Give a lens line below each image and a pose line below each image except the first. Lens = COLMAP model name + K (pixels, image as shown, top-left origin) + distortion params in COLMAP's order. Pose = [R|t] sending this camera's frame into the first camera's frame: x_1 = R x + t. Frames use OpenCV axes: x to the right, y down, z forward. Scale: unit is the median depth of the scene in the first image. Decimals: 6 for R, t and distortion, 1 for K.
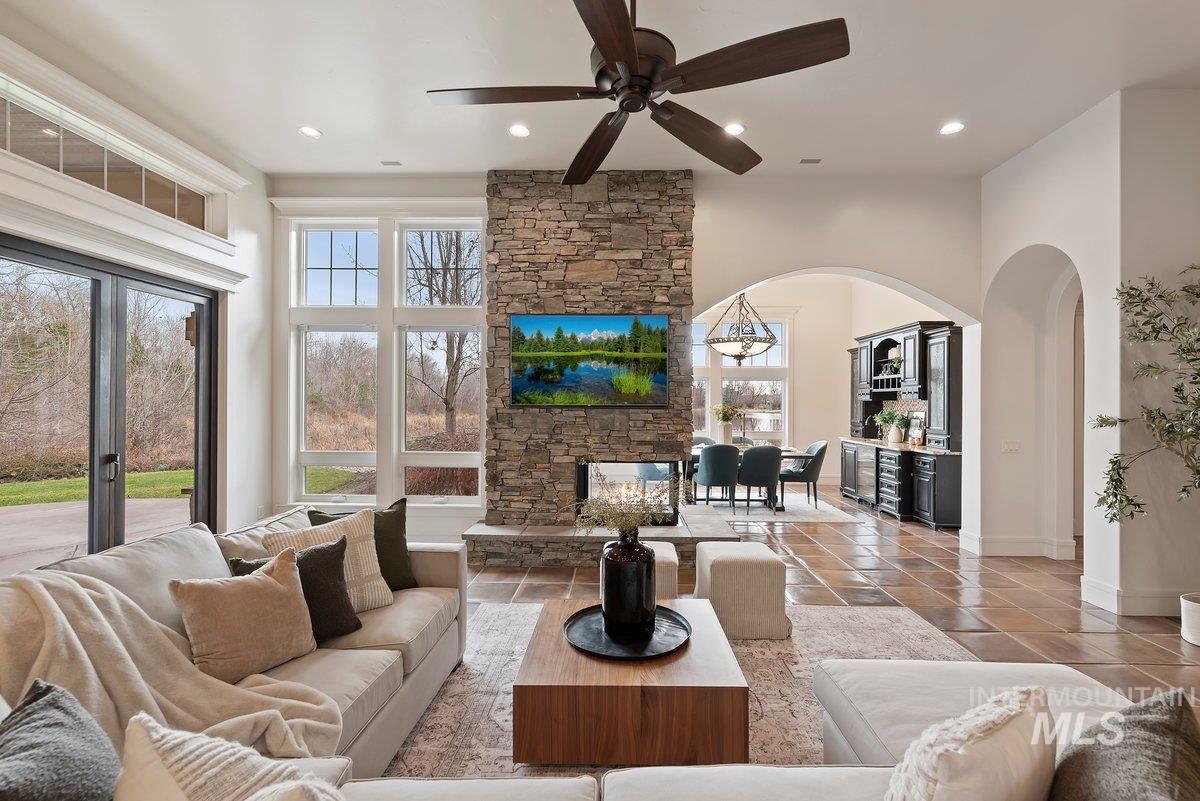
lens RADIAL K [[522.1, 0, 603.2], [0, 522.1, 402.3], [0, 0, 1]] dist [0.002024, 0.000184]
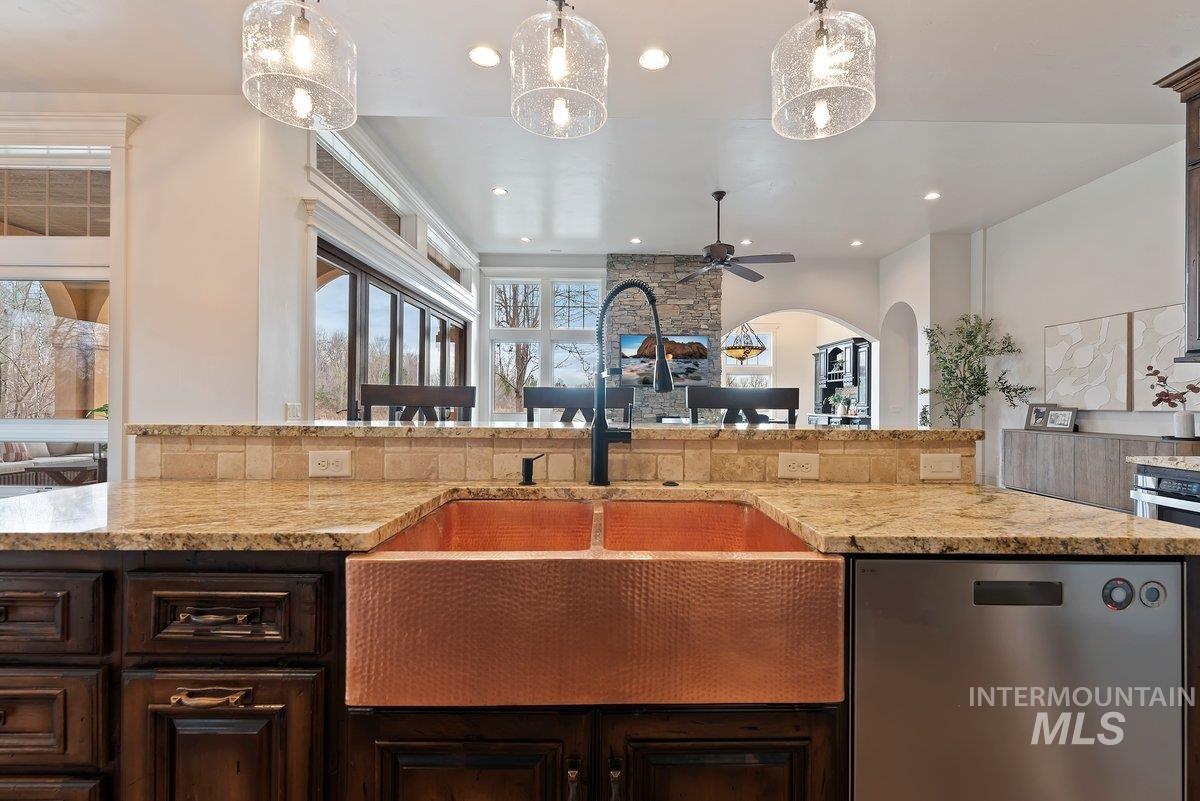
lens RADIAL K [[522.1, 0, 604.4], [0, 522.1, 403.6], [0, 0, 1]] dist [0.002024, 0.000184]
pose [[0.999512, 0.002149, 0.031168, -0.217882], [-0.002218, 0.999995, 0.002181, 0.048494], [-0.031164, -0.002250, 0.999512, -0.597869]]
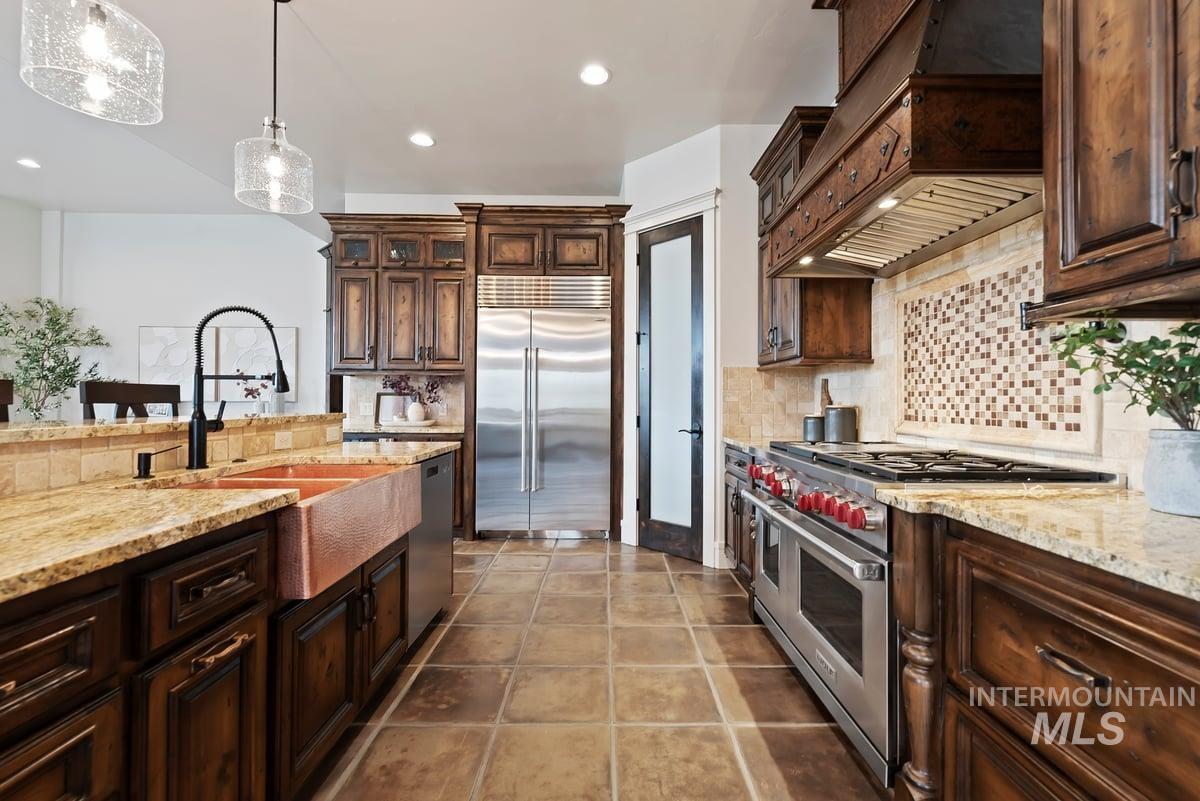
lens RADIAL K [[522.1, 0, 602.3], [0, 522.1, 396.7], [0, 0, 1]] dist [0.002024, 0.000184]
pose [[-0.031499, 0.002470, 0.999501, -1.970322], [-0.008417, 0.999961, -0.002736, 0.033954], [-0.999468, -0.008499, -0.031477, -0.417134]]
